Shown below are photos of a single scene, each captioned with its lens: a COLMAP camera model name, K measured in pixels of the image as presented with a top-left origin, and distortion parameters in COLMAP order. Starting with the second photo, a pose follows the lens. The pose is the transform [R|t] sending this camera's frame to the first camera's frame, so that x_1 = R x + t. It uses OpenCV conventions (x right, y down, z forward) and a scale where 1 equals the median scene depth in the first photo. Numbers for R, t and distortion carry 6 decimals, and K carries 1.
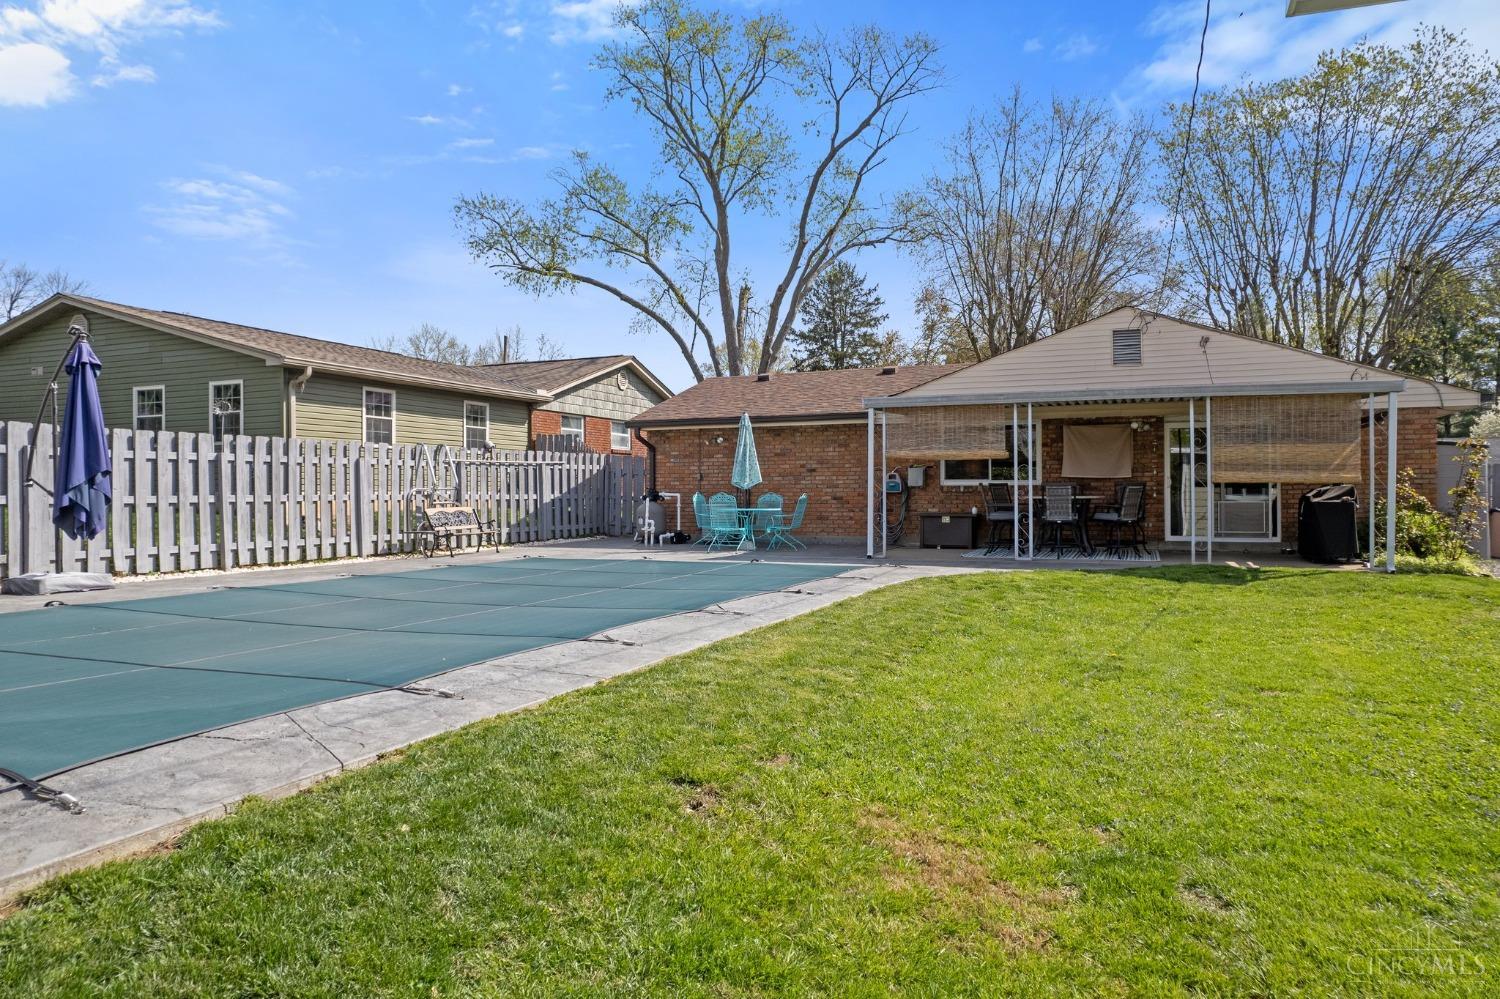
lens RADIAL K [[965.8, 0, 757.3], [0, 965.8, 498.3], [0, 0, 1]] dist [-0.074581, 0.064310]
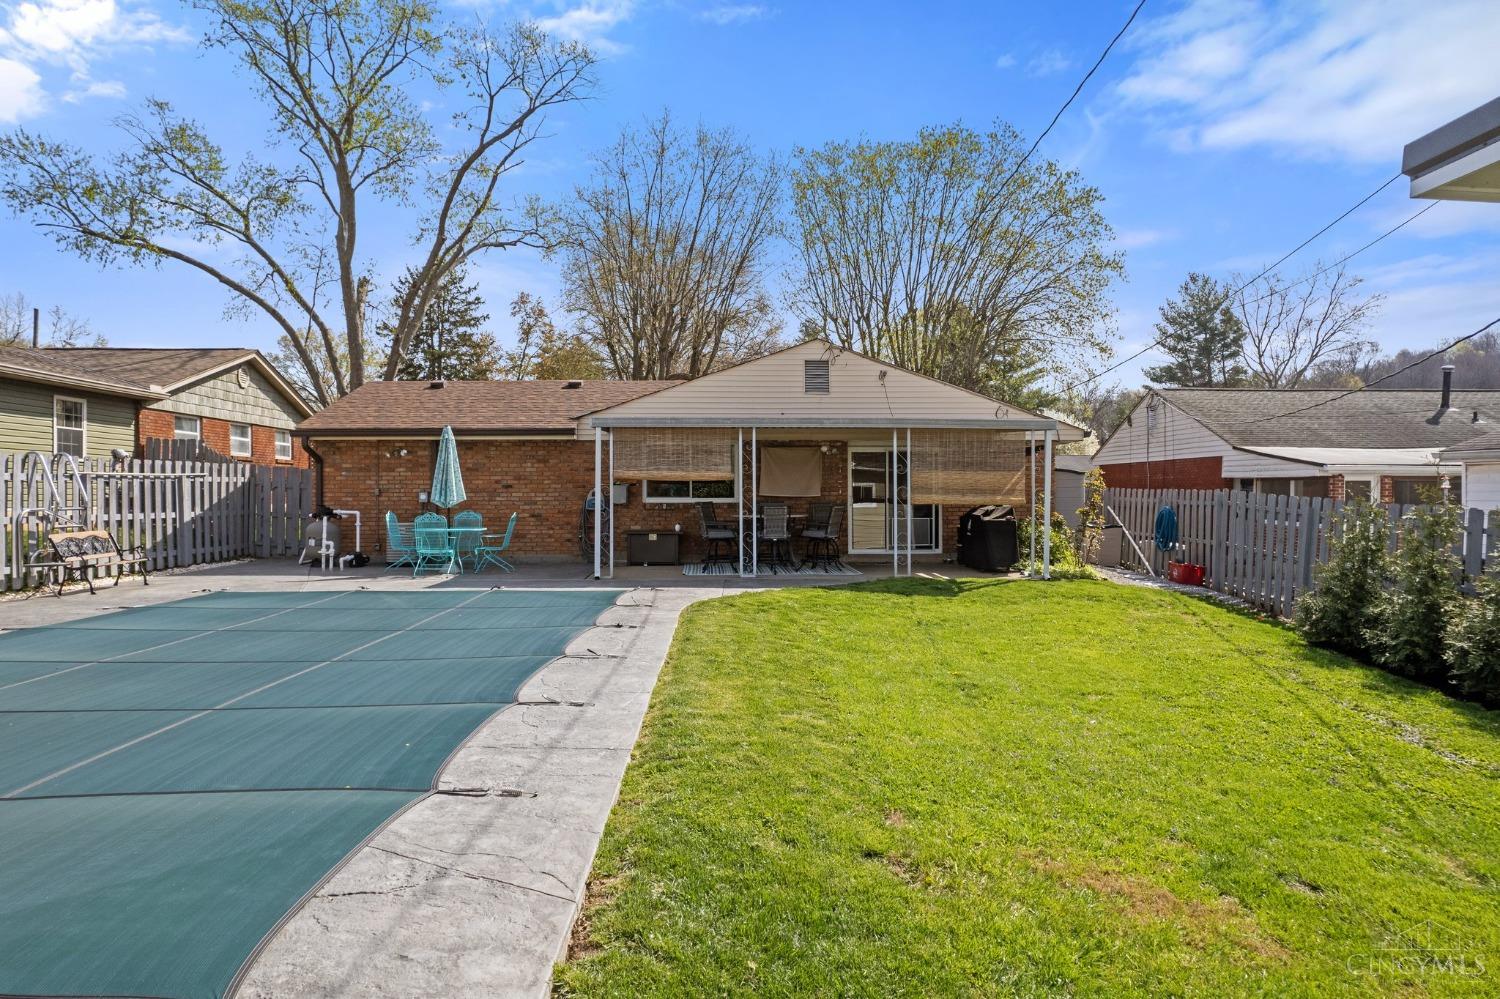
lens RADIAL K [[965.8, 0, 757.3], [0, 965.8, 498.3], [0, 0, 1]] dist [-0.074581, 0.064310]
pose [[0.906230, 0.000702, 0.422785, -0.112760], [0.000358, 0.999997, -0.002427, -0.013625], [-0.422786, 0.002350, 0.906227, 0.028015]]
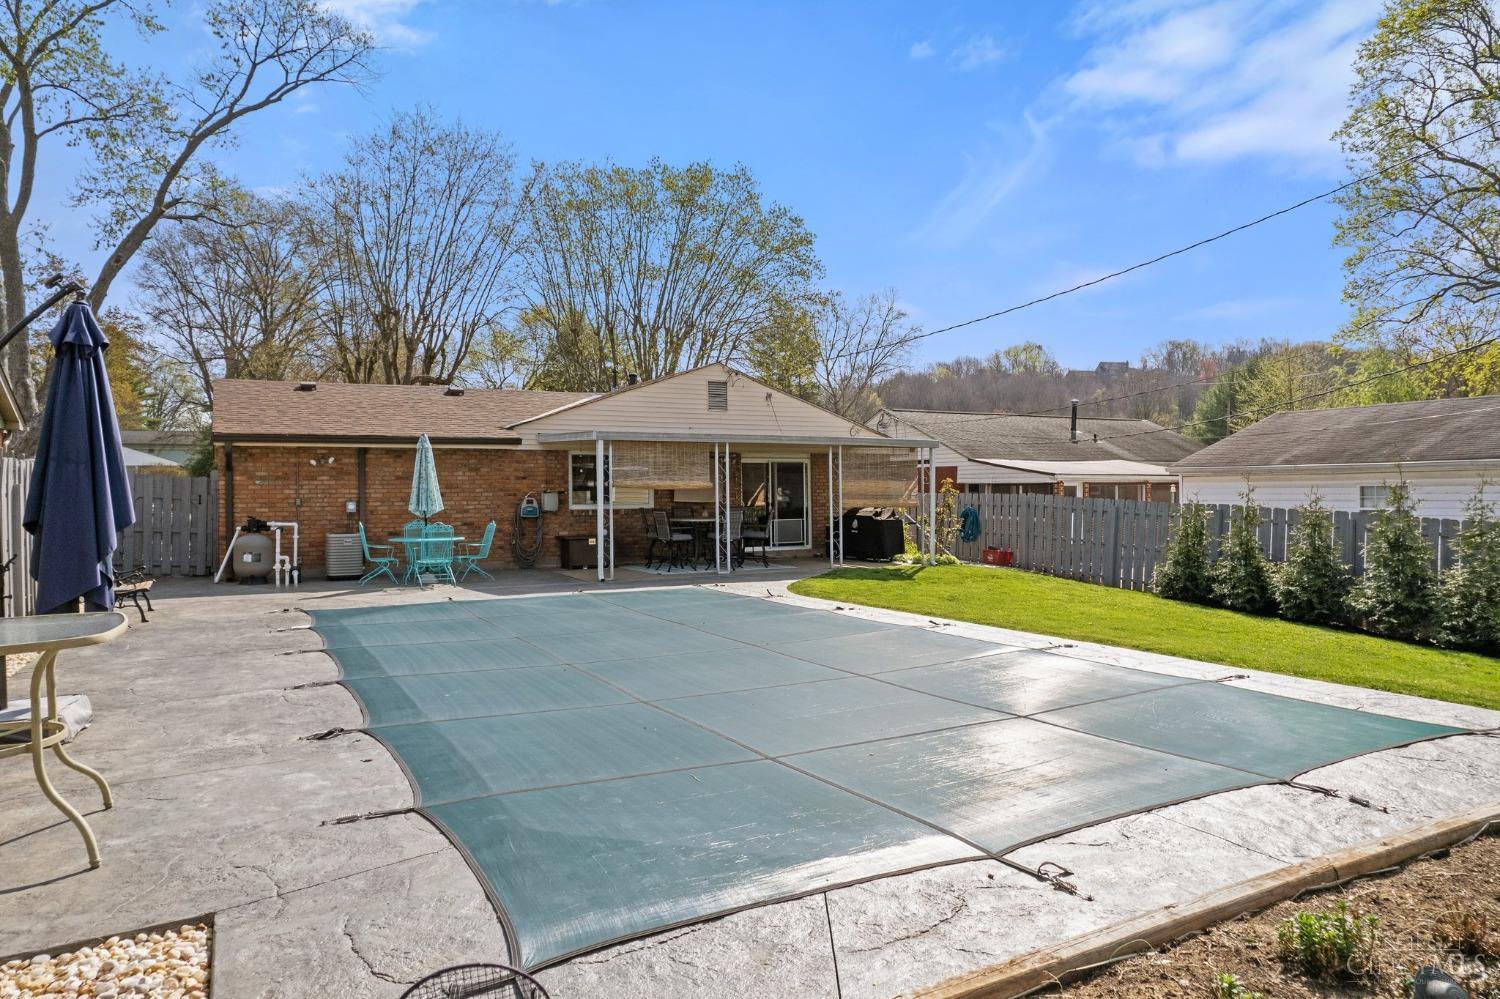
lens RADIAL K [[965.8, 0, 757.3], [0, 965.8, 498.3], [0, 0, 1]] dist [-0.074581, 0.064310]
pose [[0.620144, -0.006072, 0.784465, -0.451604], [0.011106, 0.999938, -0.001039, -0.019580], [-0.784410, 0.009356, 0.620173, 0.155510]]
